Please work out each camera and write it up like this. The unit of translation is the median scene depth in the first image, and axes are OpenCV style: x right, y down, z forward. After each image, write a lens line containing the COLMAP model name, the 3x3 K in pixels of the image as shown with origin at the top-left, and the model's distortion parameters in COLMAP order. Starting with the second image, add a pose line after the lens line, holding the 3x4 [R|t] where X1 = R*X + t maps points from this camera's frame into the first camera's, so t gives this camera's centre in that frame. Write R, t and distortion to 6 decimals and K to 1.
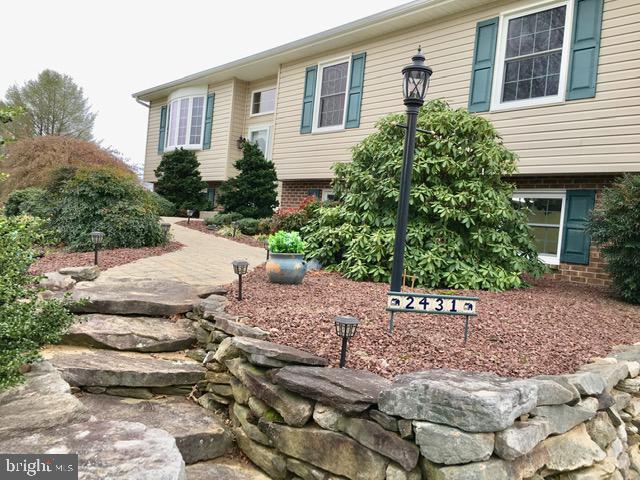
lens RADIAL K [[543.2, 0, 320.0], [0, 543.2, 240.0], [0, 0, 1]] dist [0.080018, -0.110875]
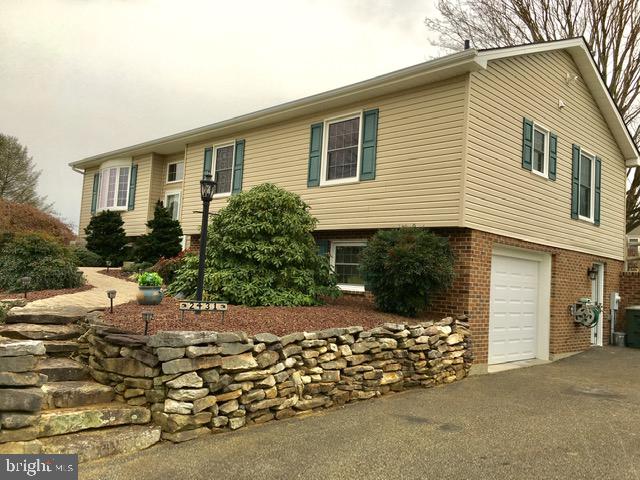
lens RADIAL K [[543.2, 0, 320.0], [0, 543.2, 240.0], [0, 0, 1]] dist [0.080018, -0.110875]
pose [[0.996274, -0.026399, 0.082105, 0.245336], [0.033274, 0.995950, -0.083527, 0.031386], [-0.079567, 0.085948, 0.993117, -0.515801]]
